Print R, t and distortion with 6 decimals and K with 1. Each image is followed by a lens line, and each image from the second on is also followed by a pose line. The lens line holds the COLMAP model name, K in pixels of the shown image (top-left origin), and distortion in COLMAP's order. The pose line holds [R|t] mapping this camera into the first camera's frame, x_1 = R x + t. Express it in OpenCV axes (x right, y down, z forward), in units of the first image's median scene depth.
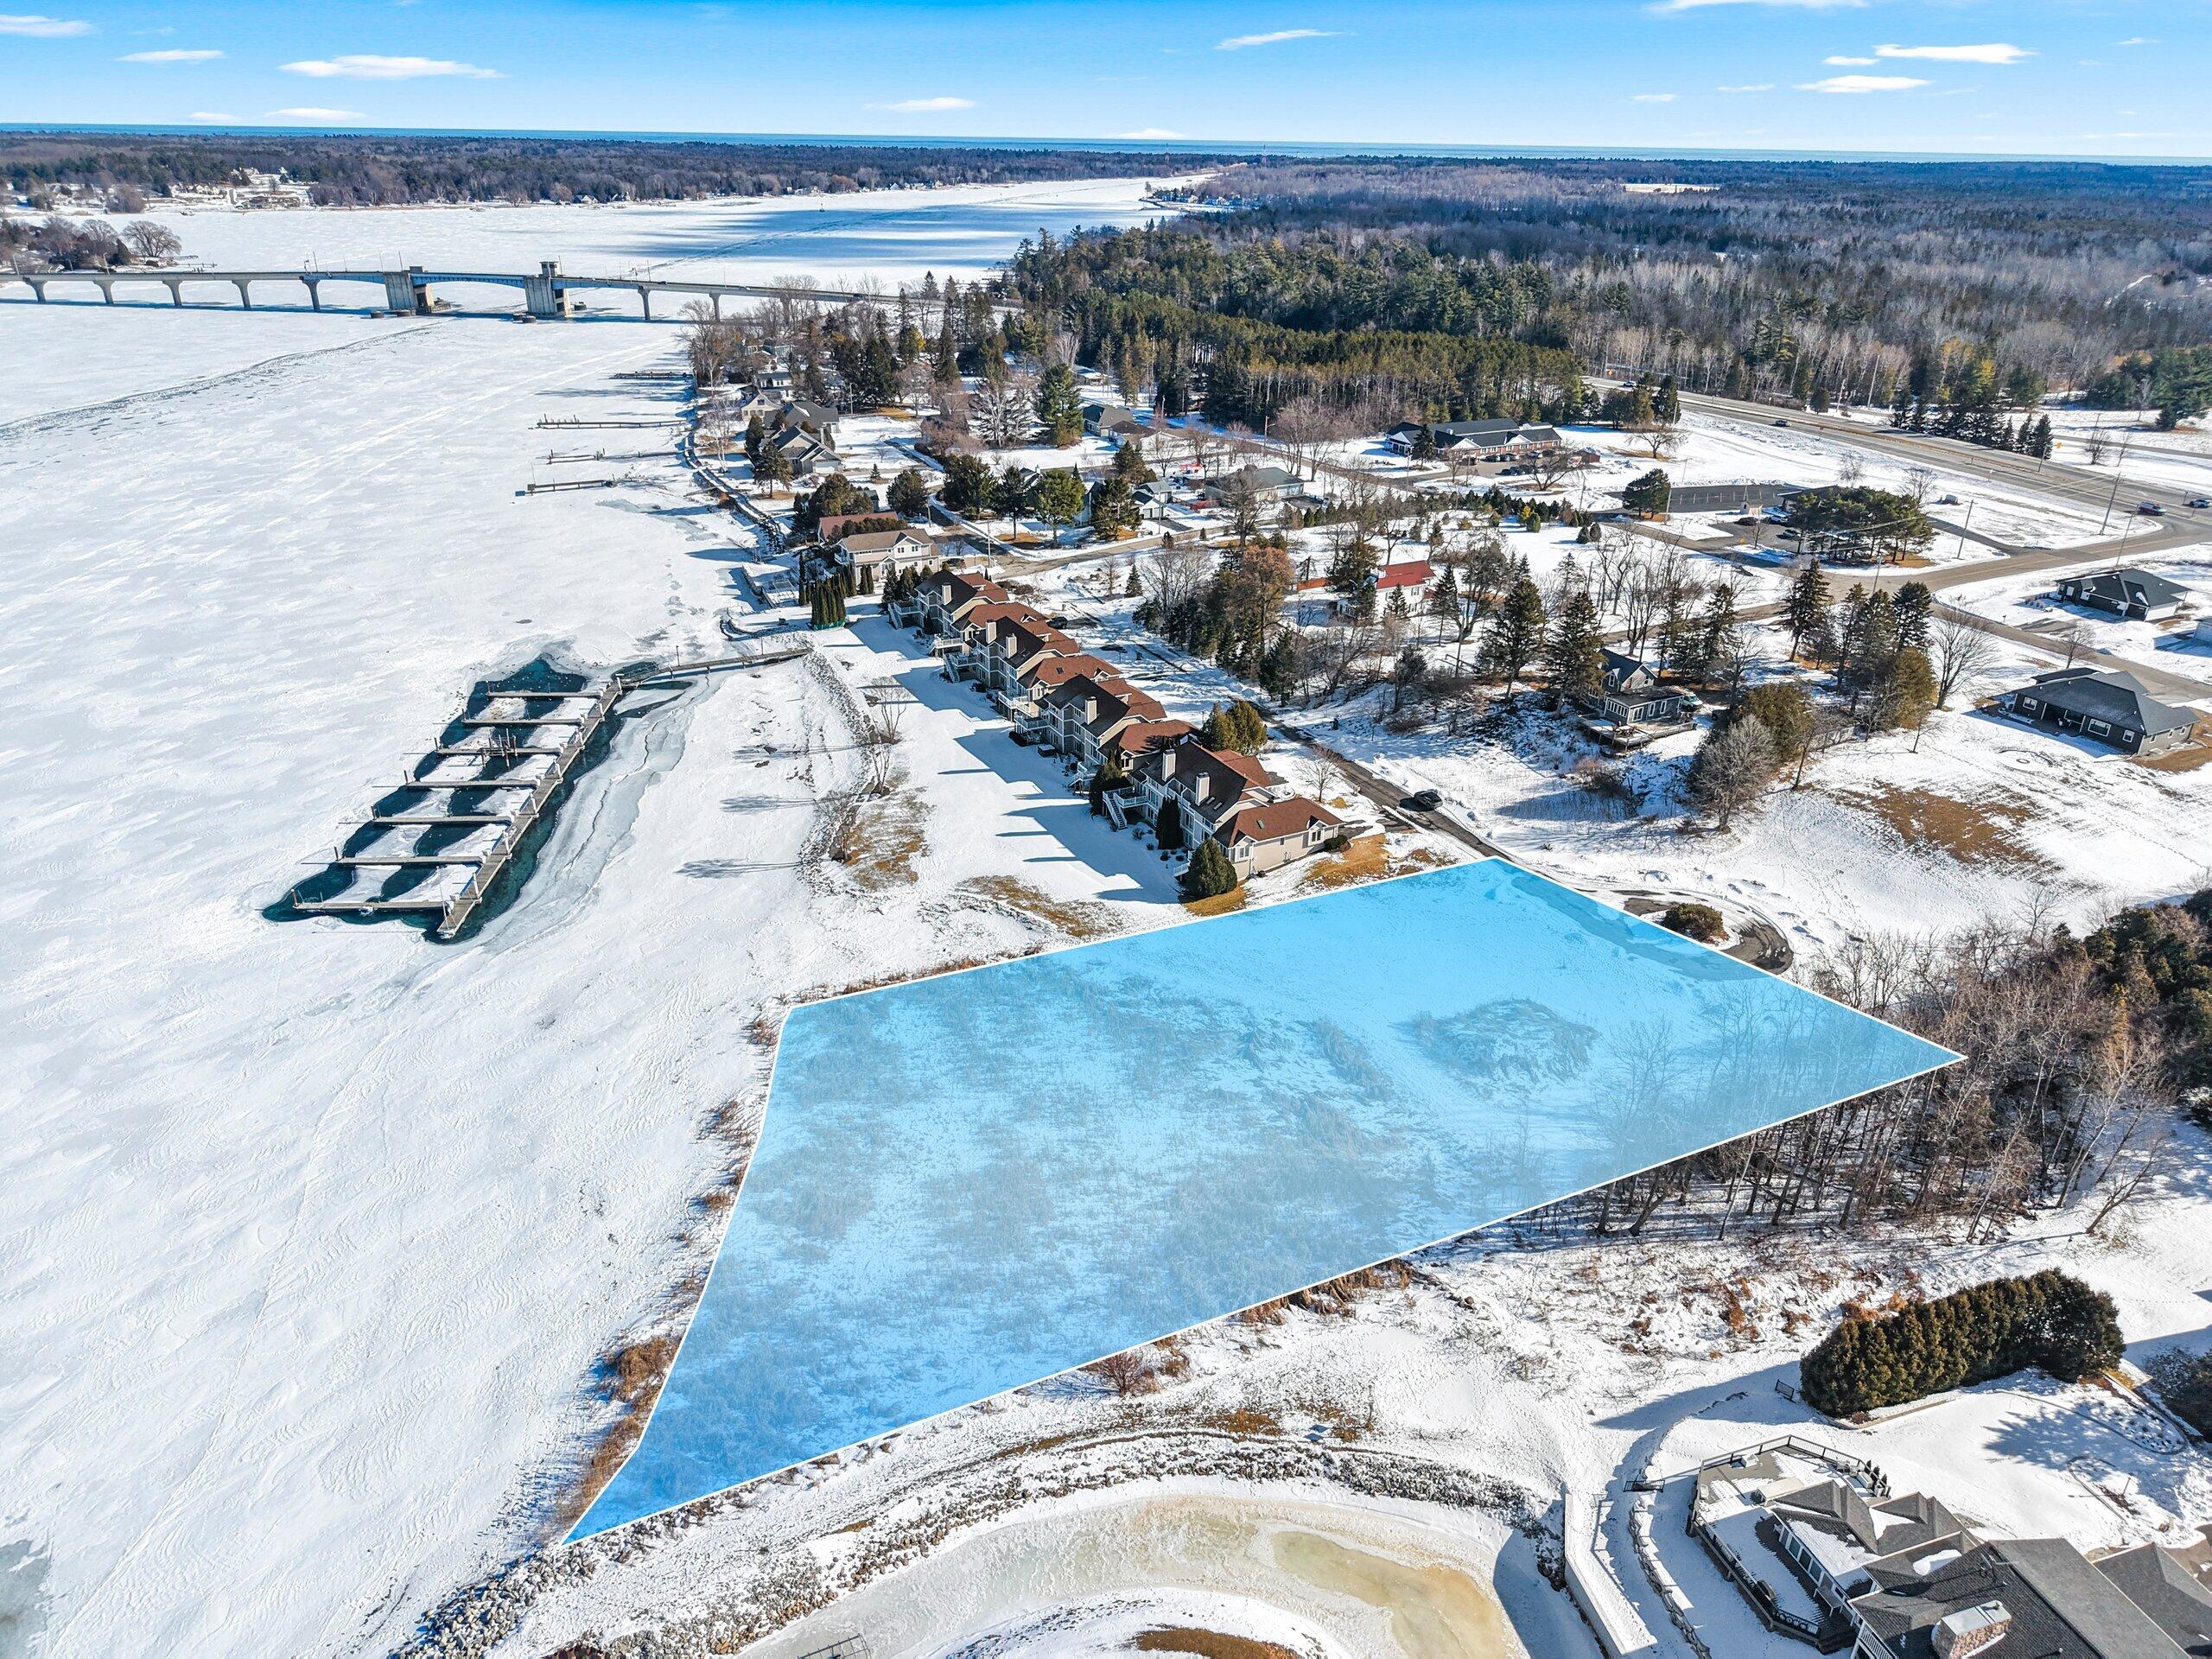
lens RADIAL K [[1462.4, 0, 1114.2], [0, 1462.4, 842.1], [0, 0, 1]] dist [0.029465, -0.033946]
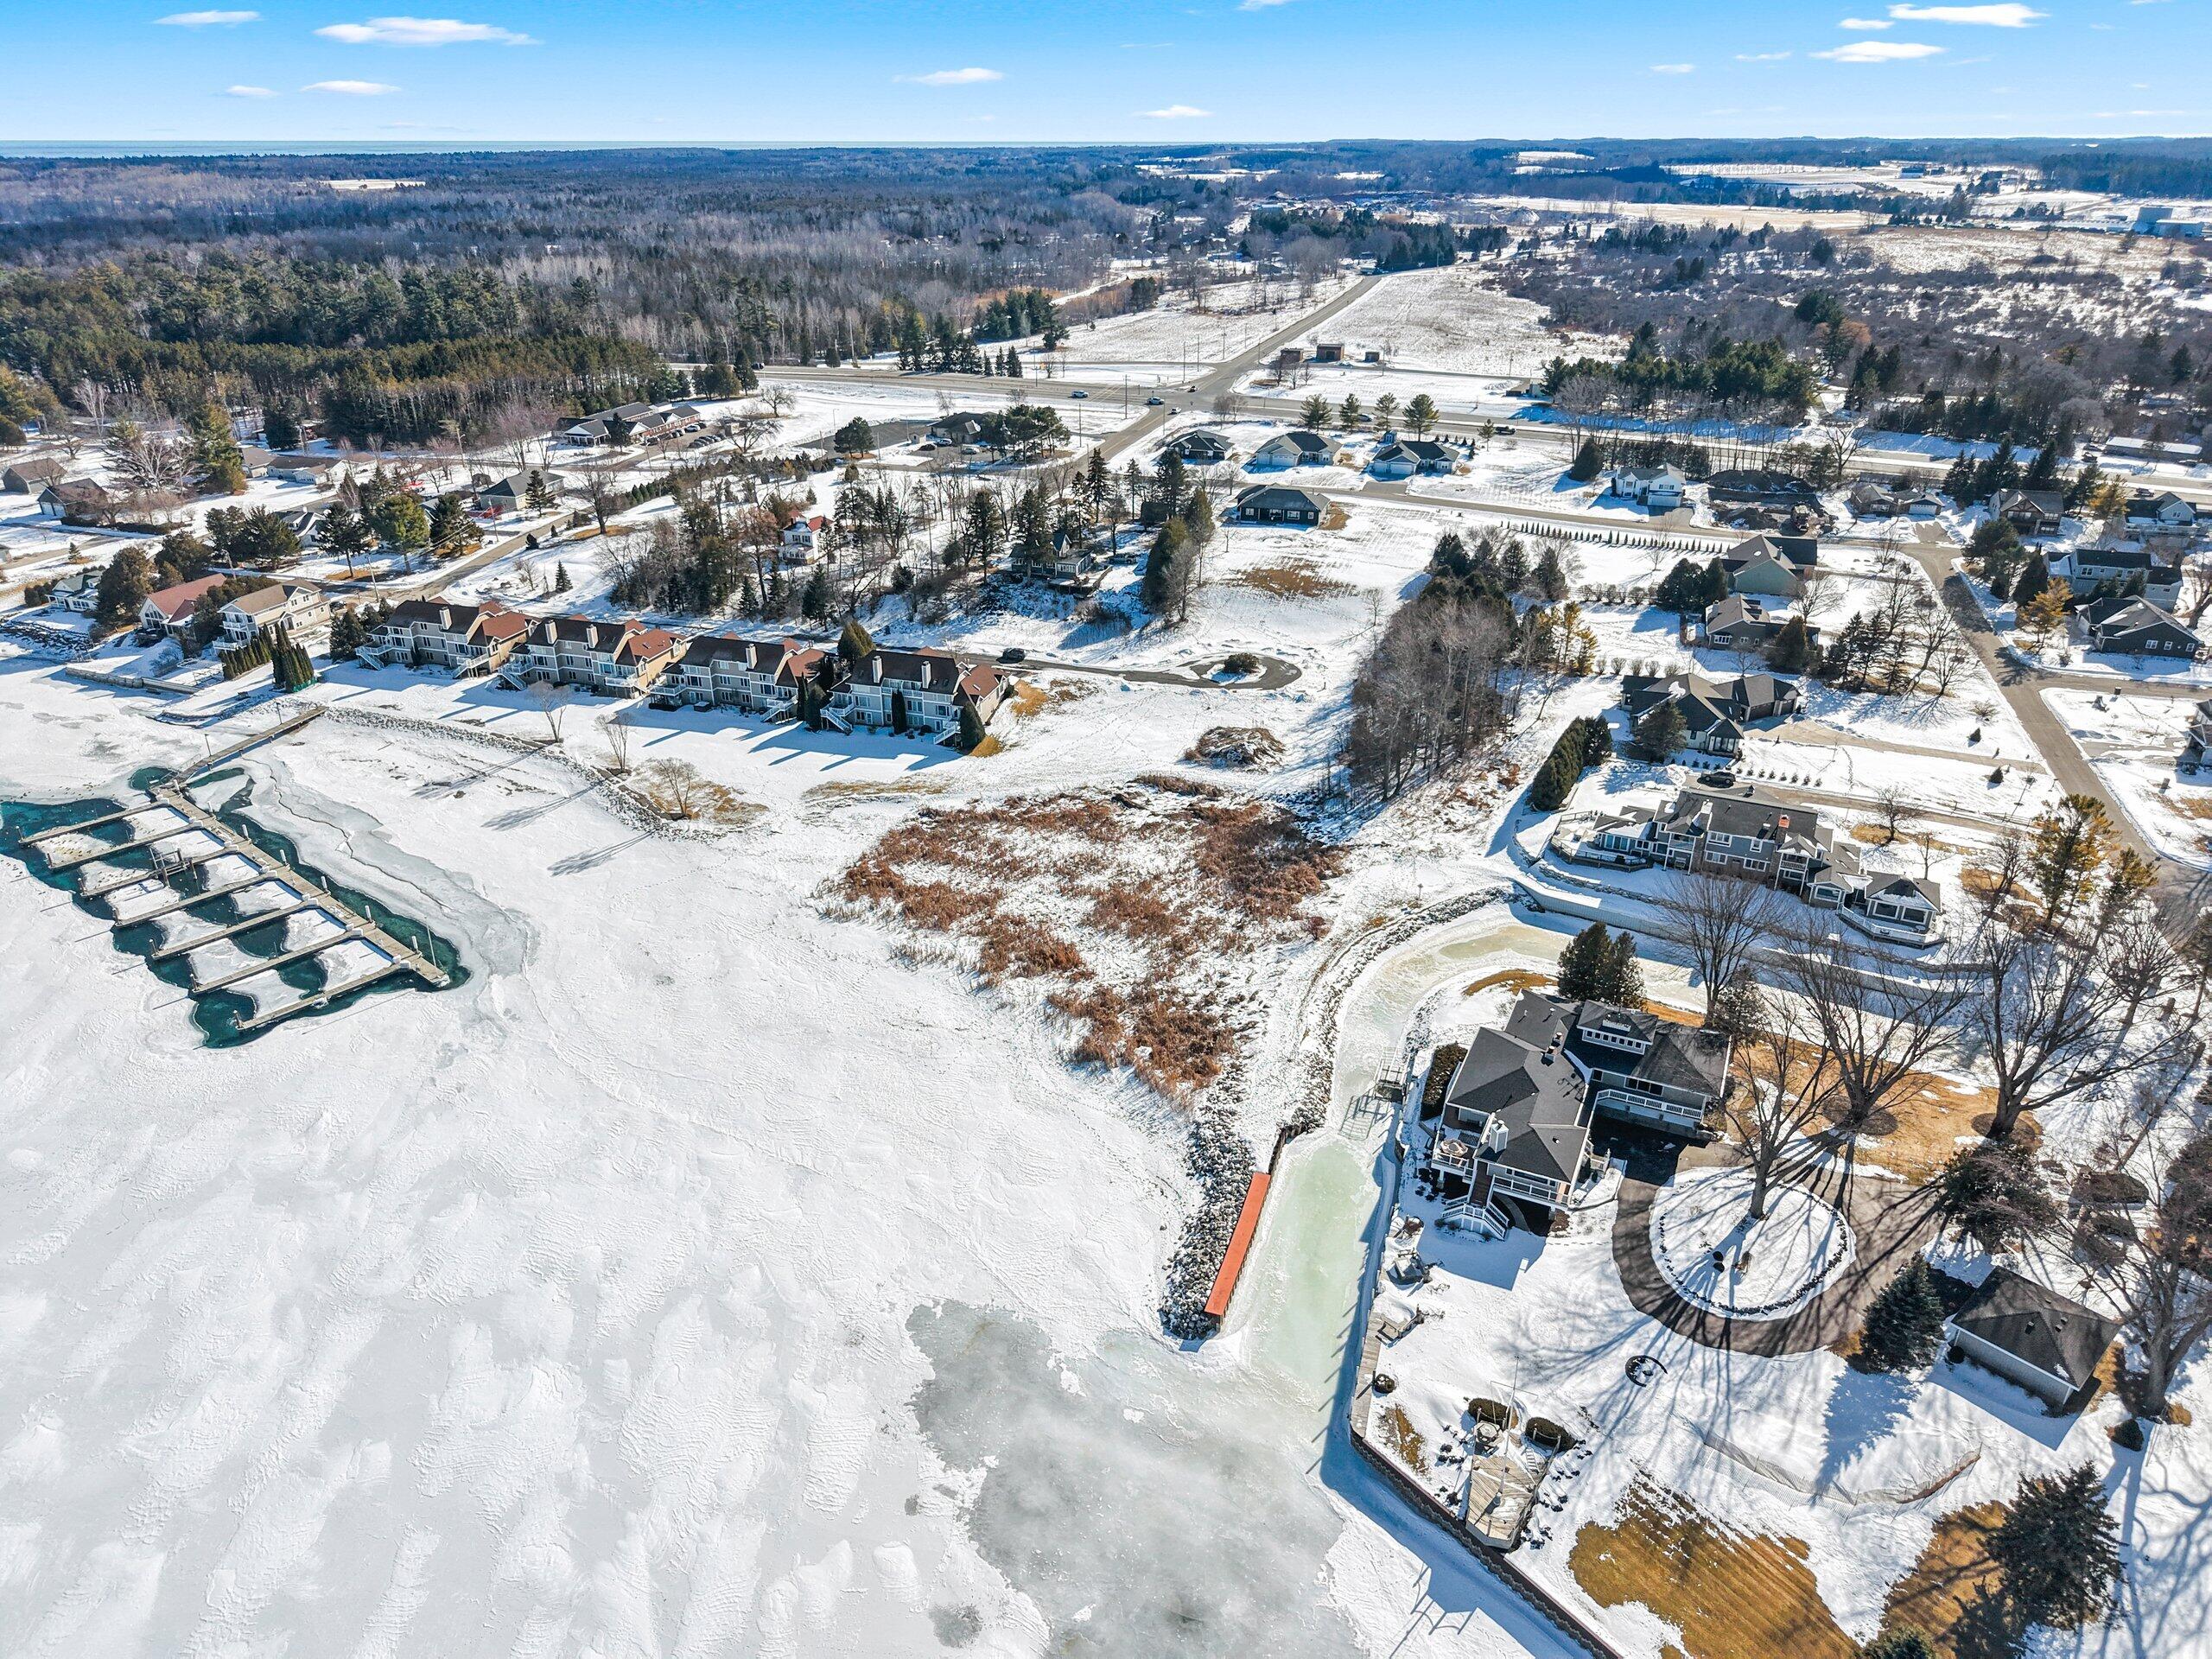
lens RADIAL K [[1478.8, 0, 1106.0], [0, 1478.8, 829.5], [0, 0, 1]] dist [0.035253, -0.051774]
pose [[0.700228, -0.316905, 0.639728, -0.661516], [0.319189, 0.940500, 0.116525, -0.008238], [-0.638592, 0.122599, 0.759717, -0.075812]]
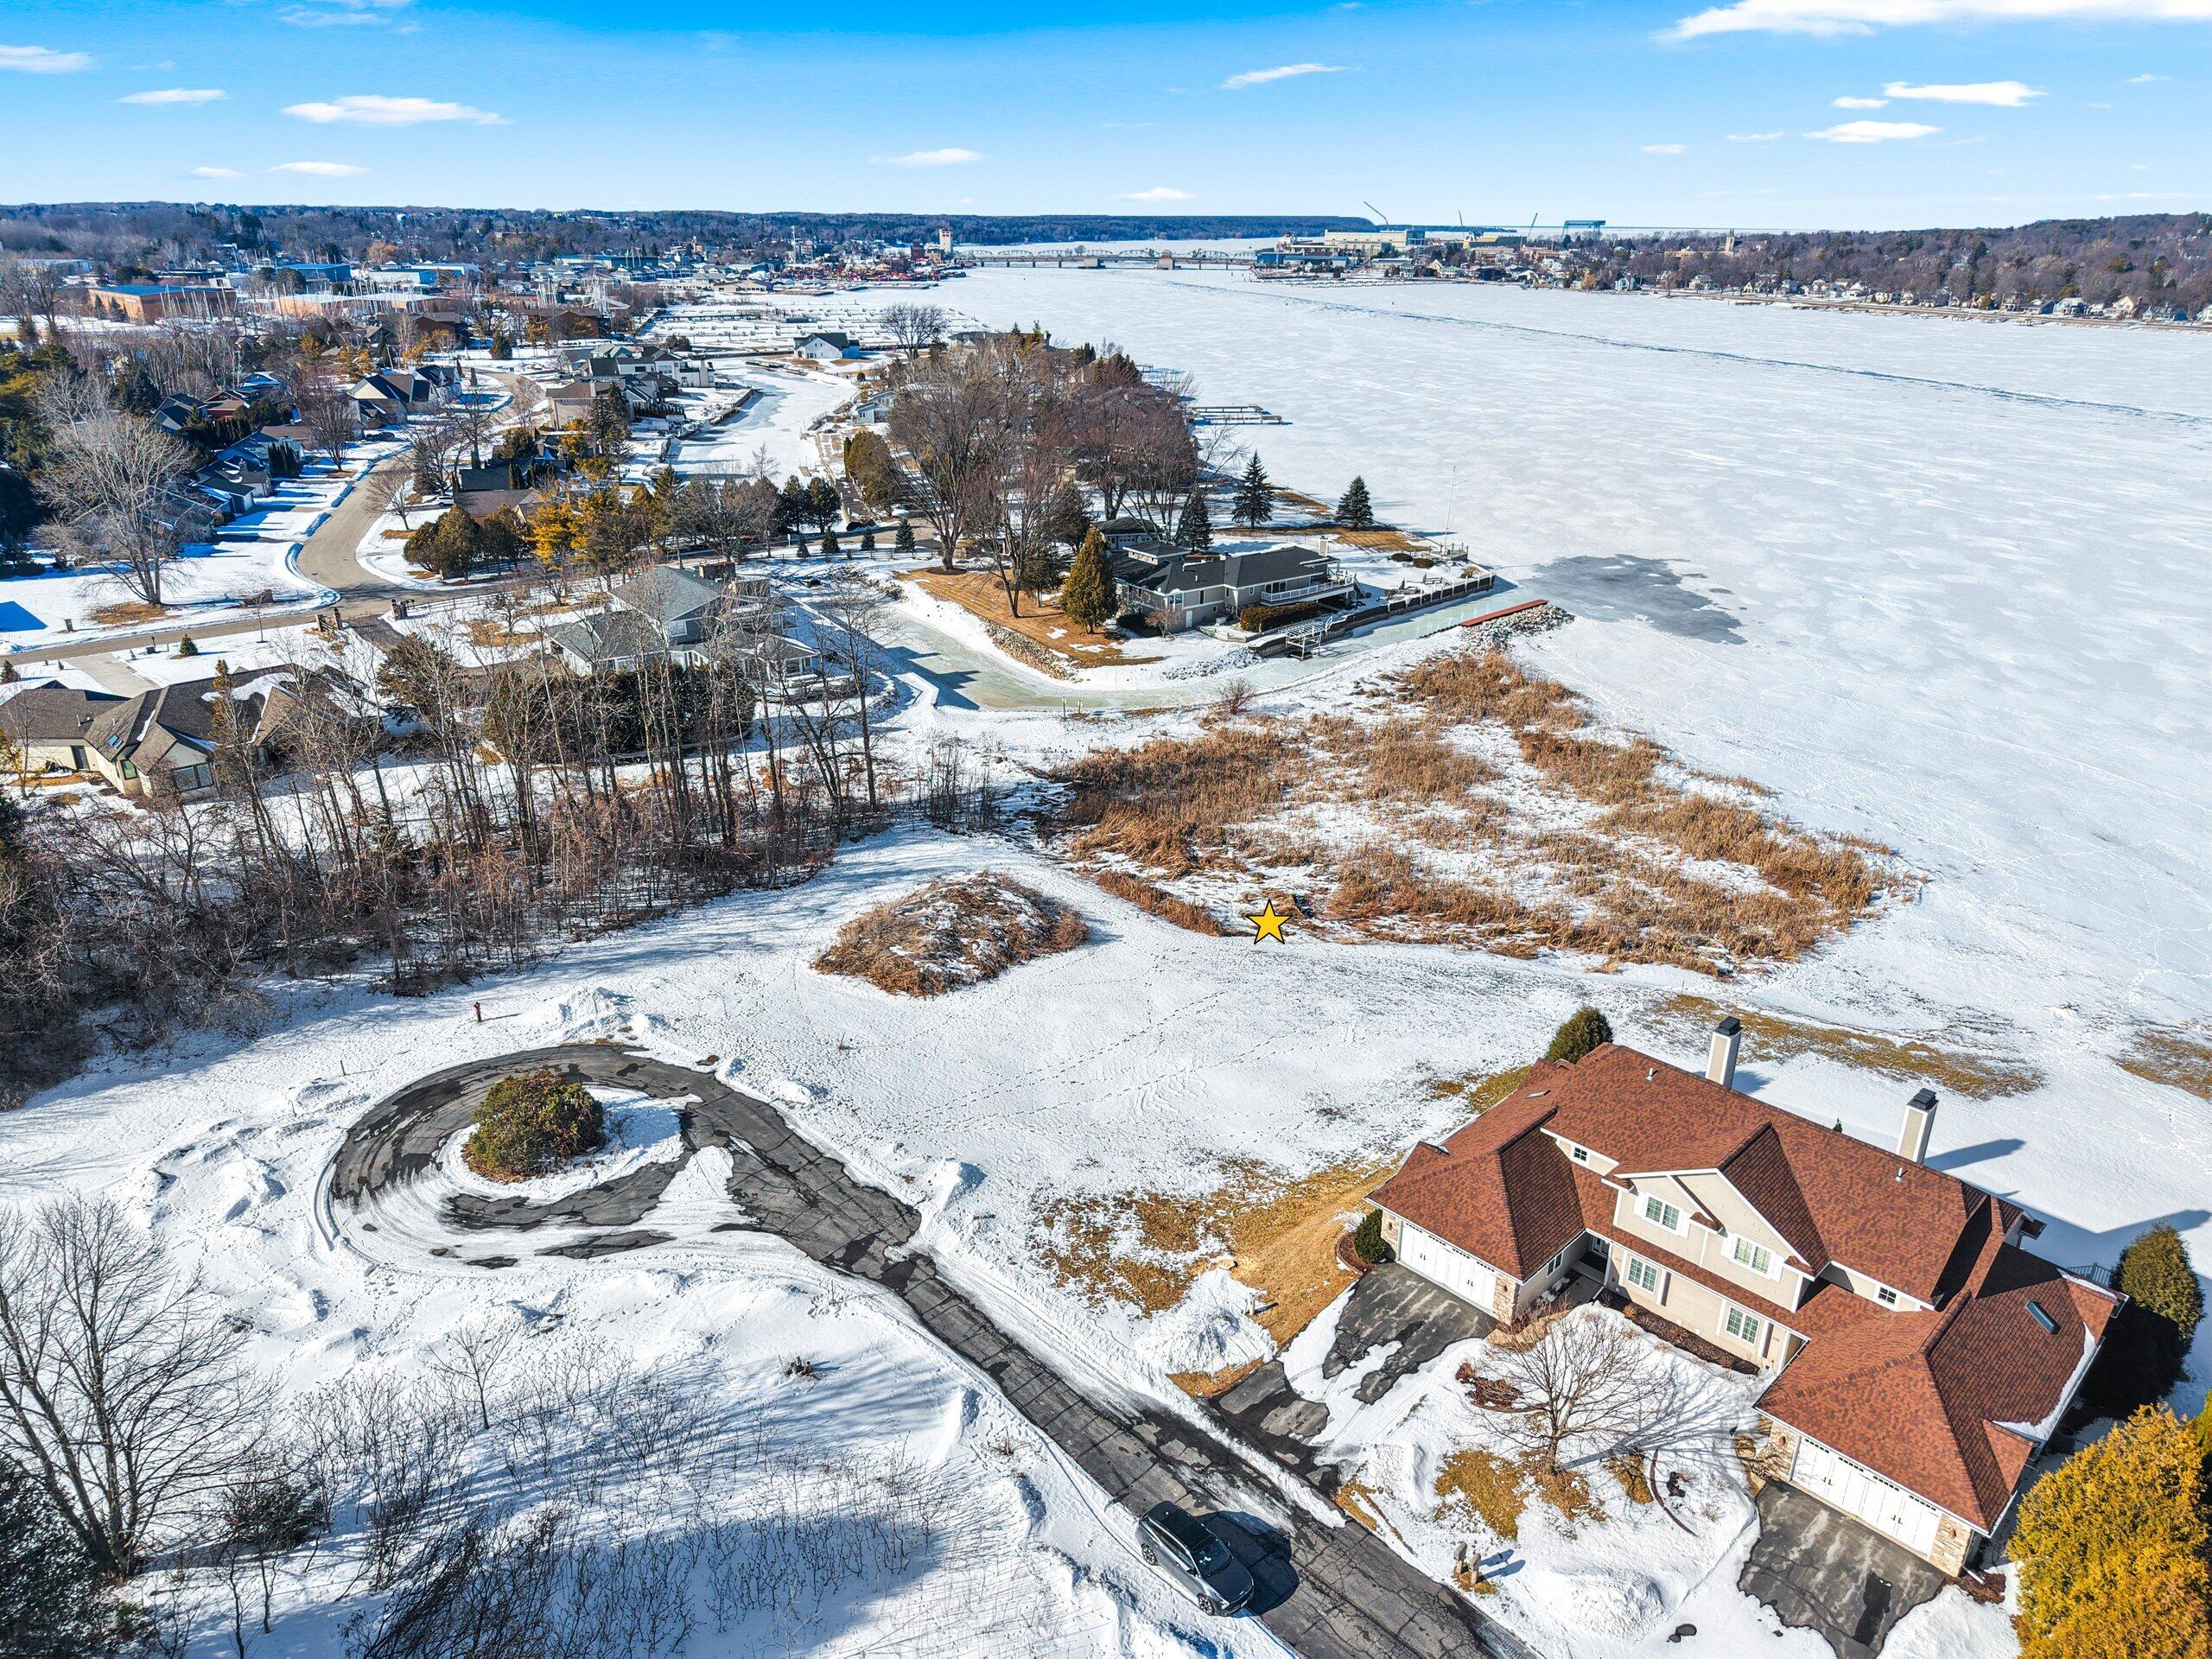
lens RADIAL K [[1478.8, 0, 1106.0], [0, 1478.8, 829.5], [0, 0, 1]] dist [0.035253, -0.051774]
pose [[-0.955804, 0.092190, -0.279175, 0.295966], [-0.145869, 0.675748, 0.722555, -0.311372], [0.255265, 0.731345, -0.632436, 1.082706]]
